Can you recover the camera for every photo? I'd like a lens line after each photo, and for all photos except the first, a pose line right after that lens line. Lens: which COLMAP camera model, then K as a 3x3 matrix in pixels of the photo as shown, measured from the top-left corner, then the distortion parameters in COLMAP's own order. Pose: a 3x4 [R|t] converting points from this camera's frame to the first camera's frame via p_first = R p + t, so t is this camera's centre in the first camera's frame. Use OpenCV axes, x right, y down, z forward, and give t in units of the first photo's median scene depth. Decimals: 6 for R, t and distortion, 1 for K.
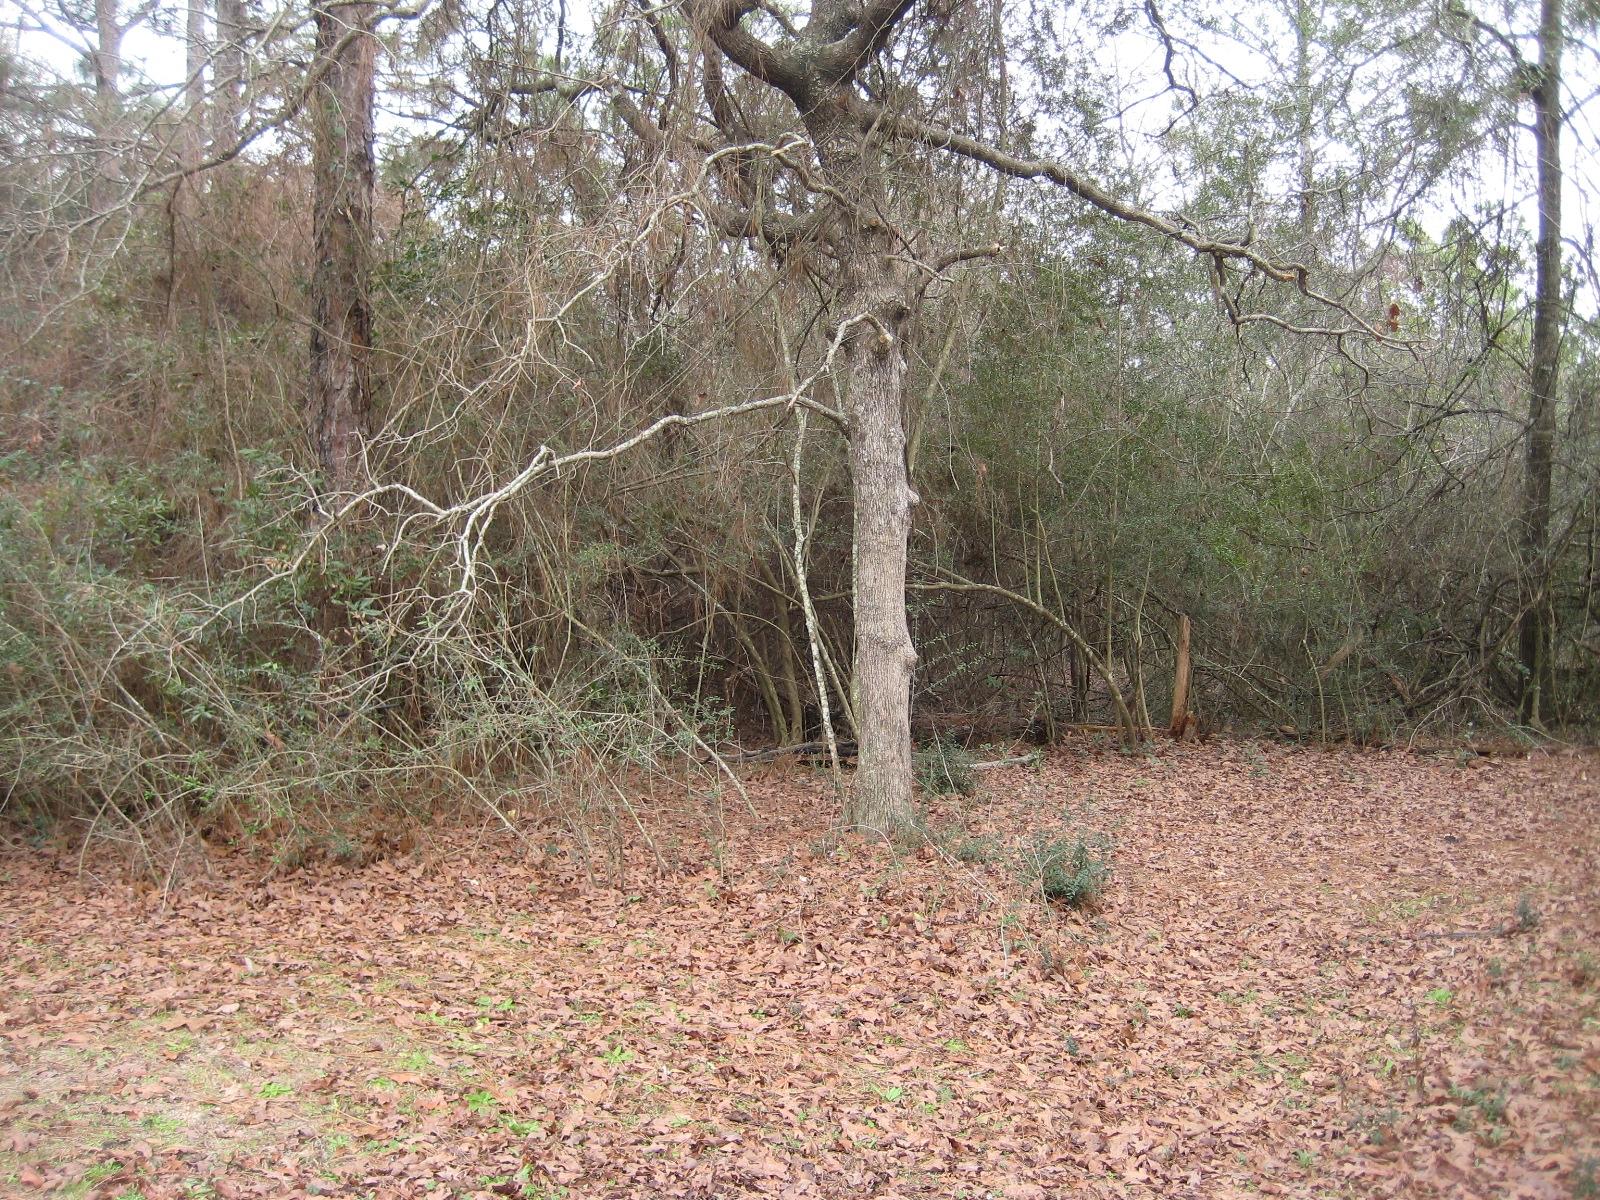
lens RADIAL K [[1659.6, 0, 800.0], [0, 1659.6, 600.0], [0, 0, 1]] dist [-0.177806, 0.213971]
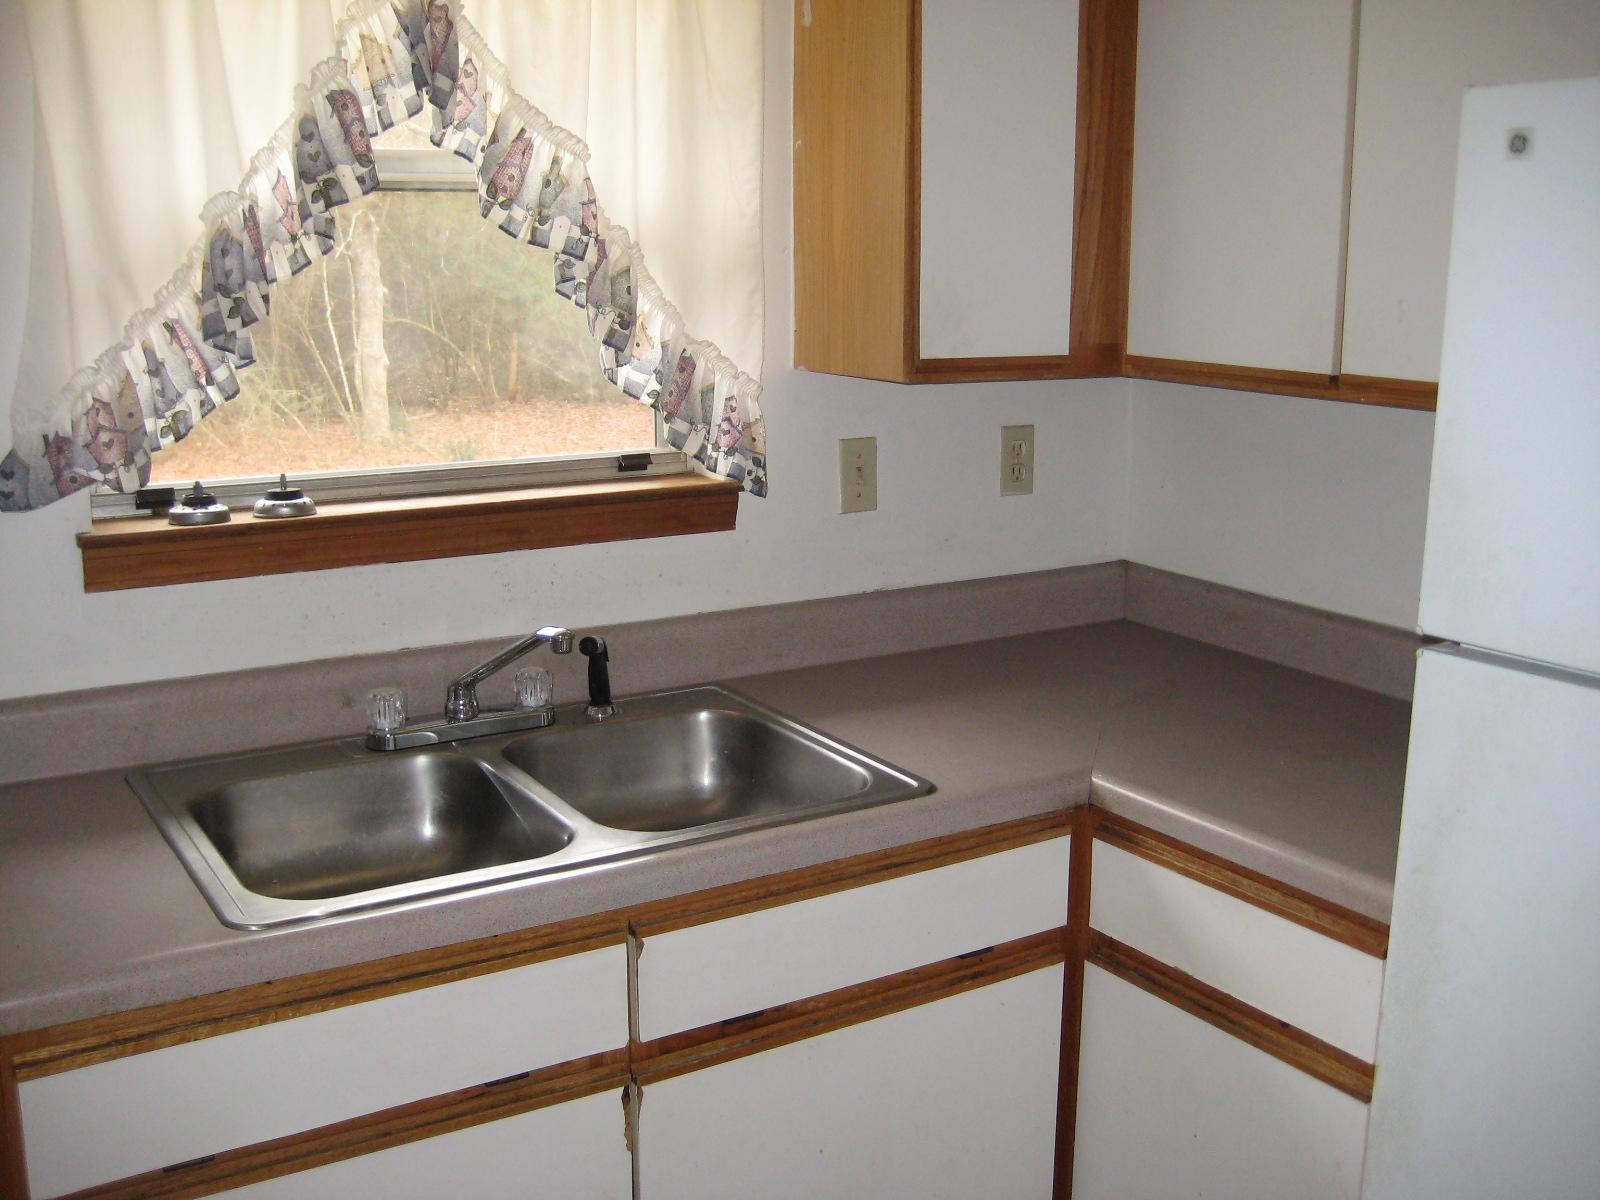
lens RADIAL K [[1659.6, 0, 800.0], [0, 1659.6, 600.0], [0, 0, 1]] dist [-0.177806, 0.213971]
pose [[0.925196, -0.080066, 0.370947, -0.260235], [0.008894, 0.981796, 0.189730, -0.065636], [-0.379386, -0.172238, 0.909066, -1.257620]]
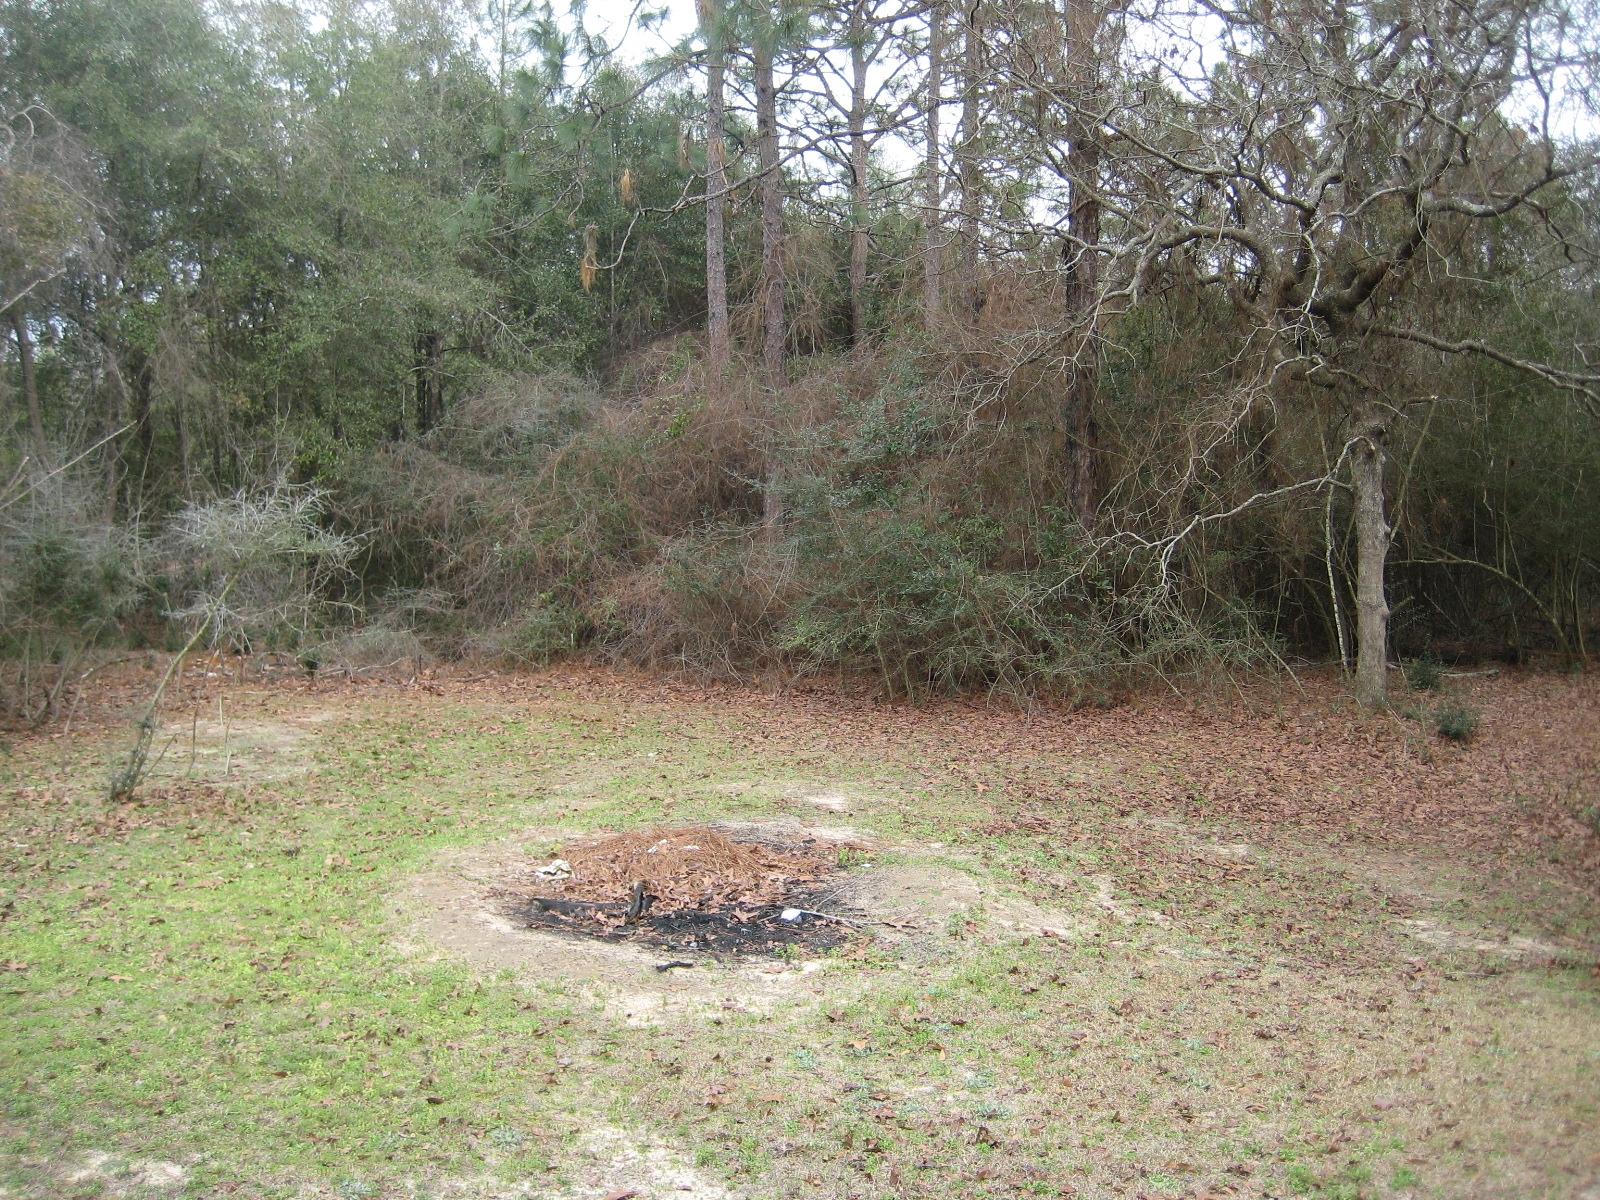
lens RADIAL K [[1659.6, 0, 800.0], [0, 1659.6, 600.0], [0, 0, 1]] dist [-0.177806, 0.213971]
pose [[0.933620, 0.013265, -0.358018, 0.108751], [0.004418, 0.998812, 0.048528, -0.074733], [0.358236, -0.046888, 0.932453, -0.996928]]
